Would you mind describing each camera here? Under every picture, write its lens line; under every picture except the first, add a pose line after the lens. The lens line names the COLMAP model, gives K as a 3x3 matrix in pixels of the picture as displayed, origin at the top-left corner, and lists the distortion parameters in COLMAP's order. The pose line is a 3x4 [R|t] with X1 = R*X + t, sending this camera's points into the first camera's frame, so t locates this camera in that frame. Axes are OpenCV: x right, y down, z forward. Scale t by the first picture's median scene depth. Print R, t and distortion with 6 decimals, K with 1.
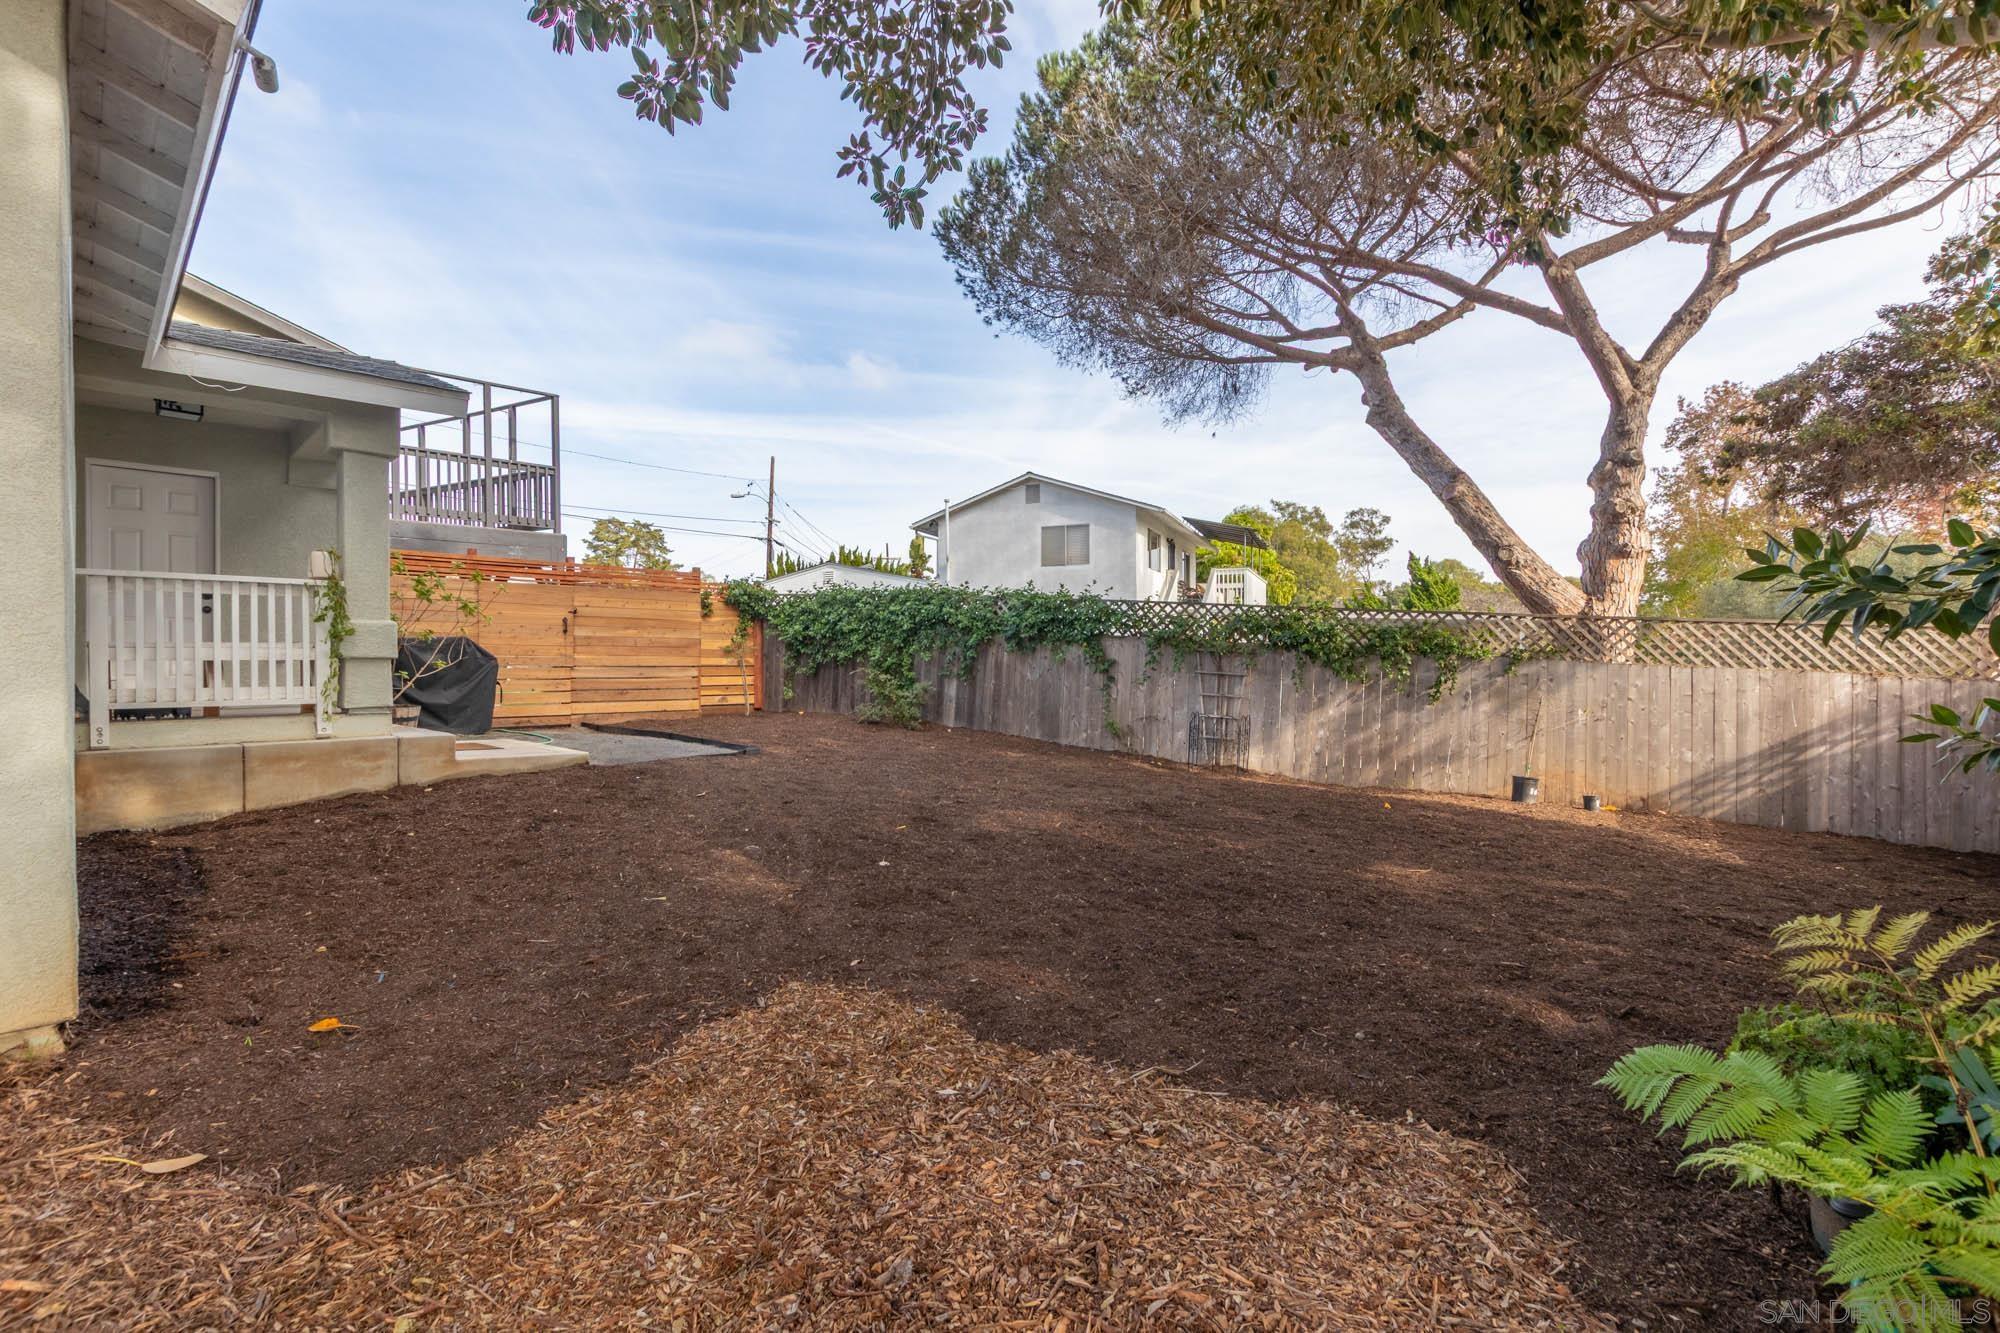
lens RADIAL K [[919.6, 0, 991.5], [0, 919.6, 675.4], [0, 0, 1]] dist [0.006961, -0.003067]
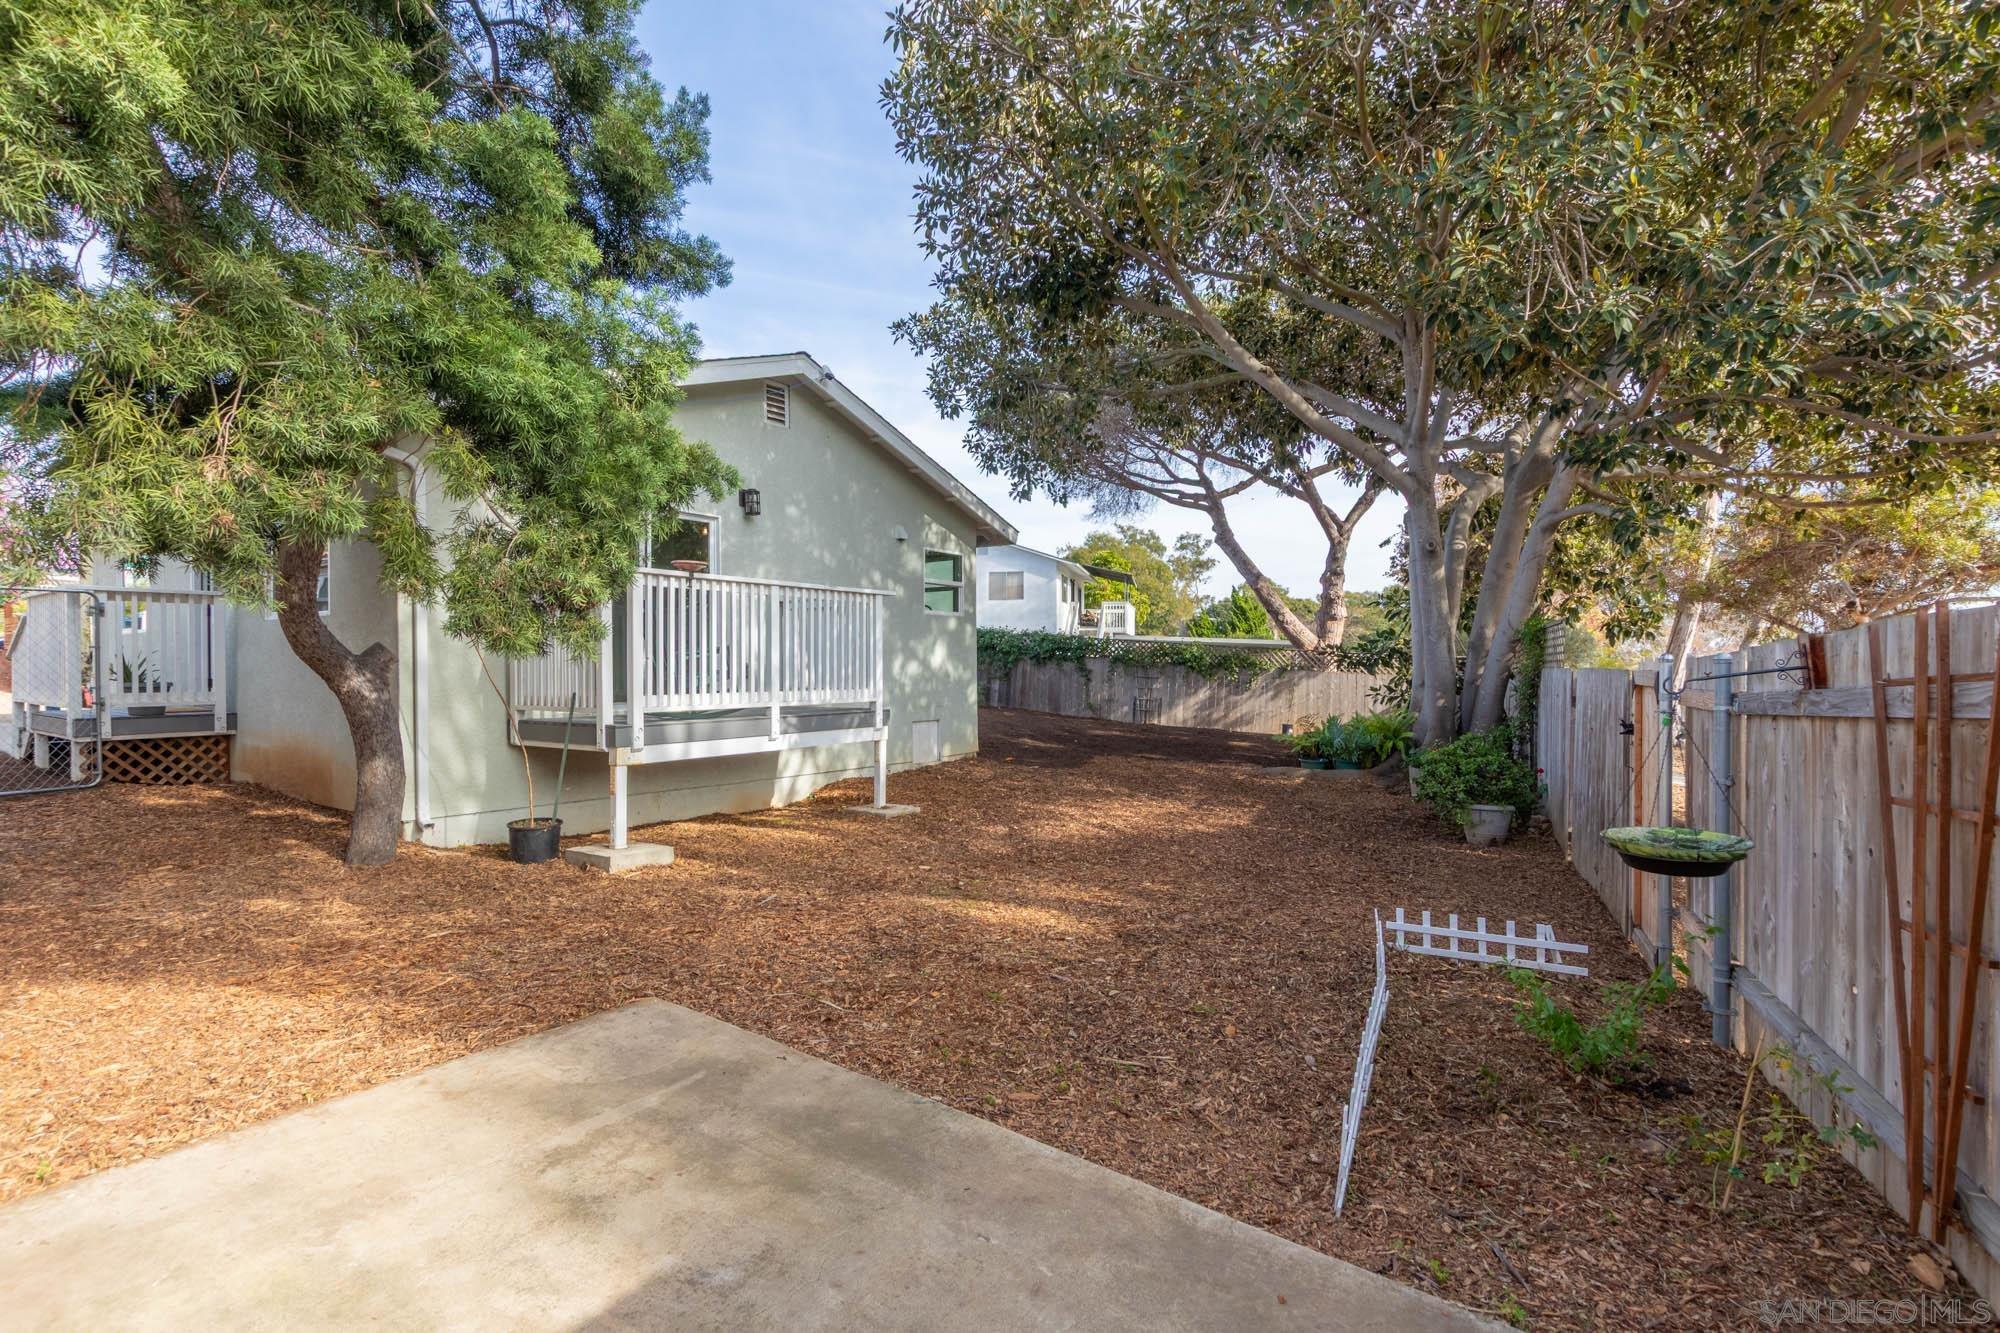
lens RADIAL K [[919.6, 0, 995.4], [0, 919.6, 672.3], [0, 0, 1]] dist [0.006961, -0.003067]
pose [[0.983512, -0.003318, 0.180813, -0.317095], [0.003648, 0.999992, -0.001495, -0.007438], [-0.180806, 0.002130, 0.983516, -0.649405]]
